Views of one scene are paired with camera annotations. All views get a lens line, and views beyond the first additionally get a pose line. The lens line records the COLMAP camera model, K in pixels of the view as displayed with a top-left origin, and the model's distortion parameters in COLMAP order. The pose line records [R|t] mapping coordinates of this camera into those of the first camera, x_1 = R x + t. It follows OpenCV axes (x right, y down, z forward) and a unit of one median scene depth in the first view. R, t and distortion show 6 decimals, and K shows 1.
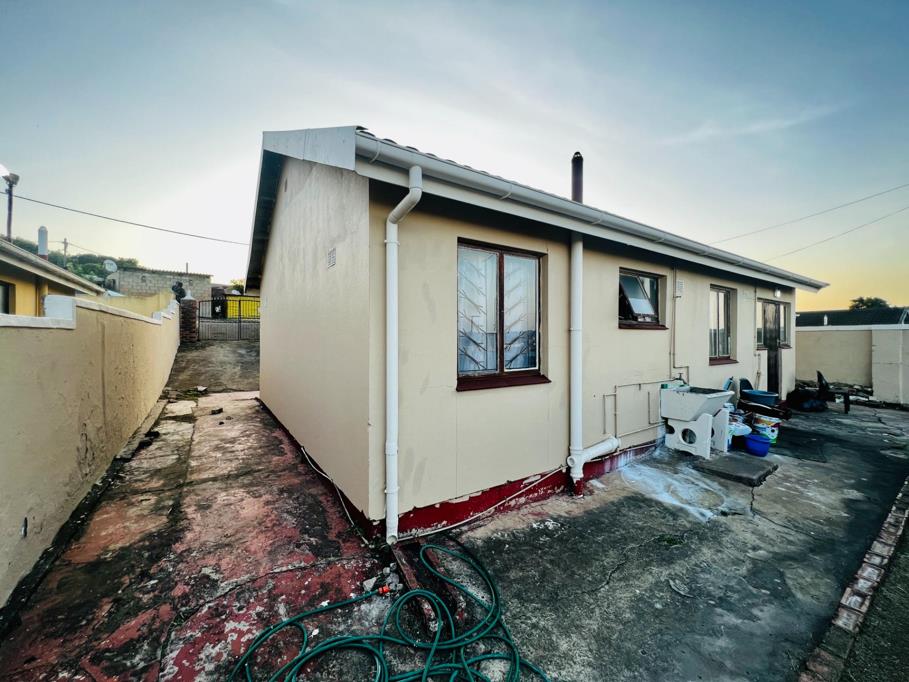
lens RADIAL K [[364.9, 0, 453.6], [0, 364.9, 340.6], [0, 0, 1]] dist [-0.002893, 0.000632]
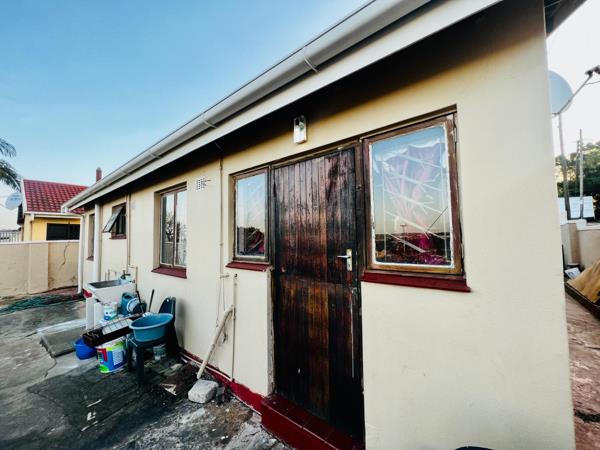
lens RADIAL K [[240.9, 0, 299.7], [0, 240.9, 223.5], [0, 0, 1]] dist [-0.002893, 0.000632]
pose [[0.280043, -0.049121, -0.958730, 1.519481], [0.019552, 0.998775, -0.045461, -0.028221], [0.959788, -0.006014, 0.280660, 1.253957]]
